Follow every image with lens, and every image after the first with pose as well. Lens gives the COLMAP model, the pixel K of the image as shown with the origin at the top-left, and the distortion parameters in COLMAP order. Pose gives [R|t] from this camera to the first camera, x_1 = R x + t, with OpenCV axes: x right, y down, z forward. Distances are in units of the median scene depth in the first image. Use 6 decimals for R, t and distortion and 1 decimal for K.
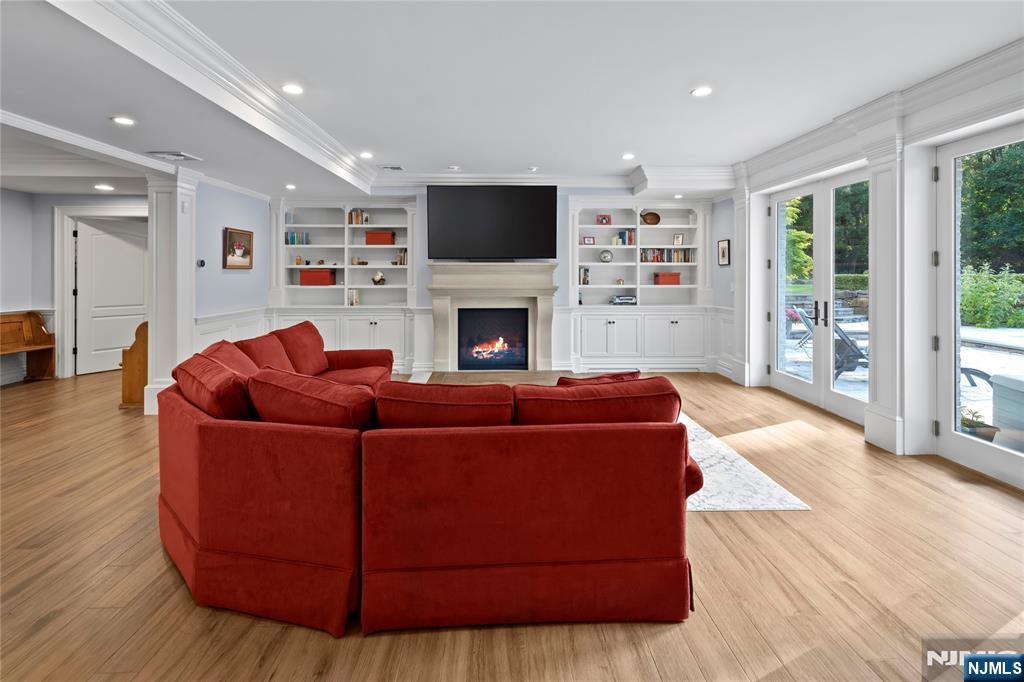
lens RADIAL K [[445.0, 0, 512.0], [0, 445.0, 331.2], [0, 0, 1]] dist [0.001193, -0.000626]
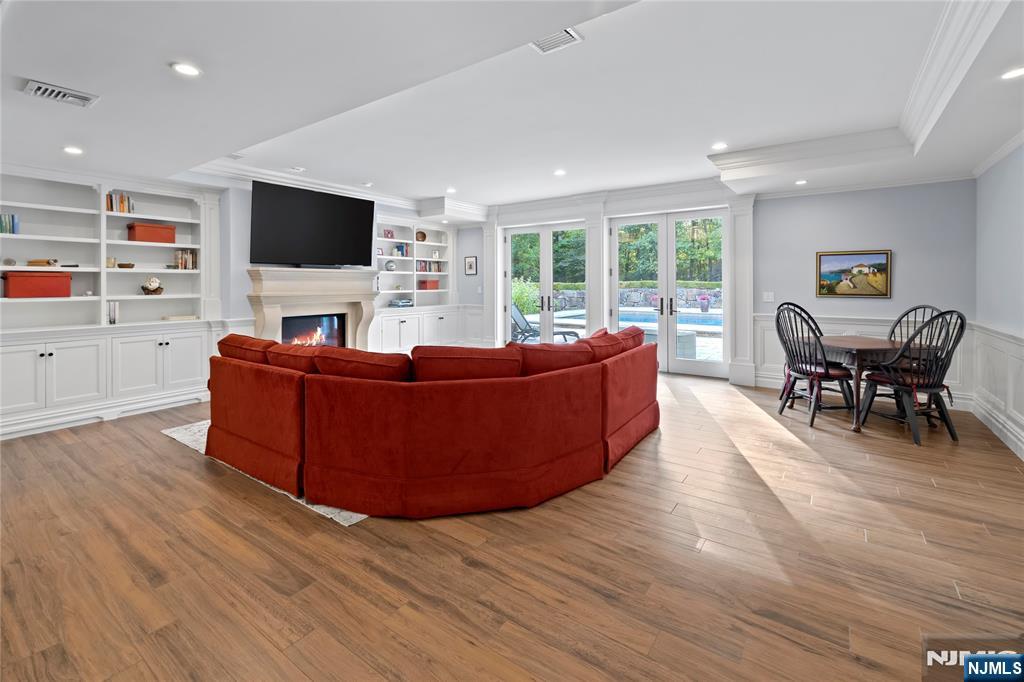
lens RADIAL K [[445.0, 0, 510.7], [0, 445.0, 347.1], [0, 0, 1]] dist [0.001193, -0.000626]
pose [[0.609225, -0.115009, 0.784614, -0.544343], [0.108846, 0.992190, 0.060921, 0.006181], [-0.785492, 0.048287, 0.616985, 0.048225]]
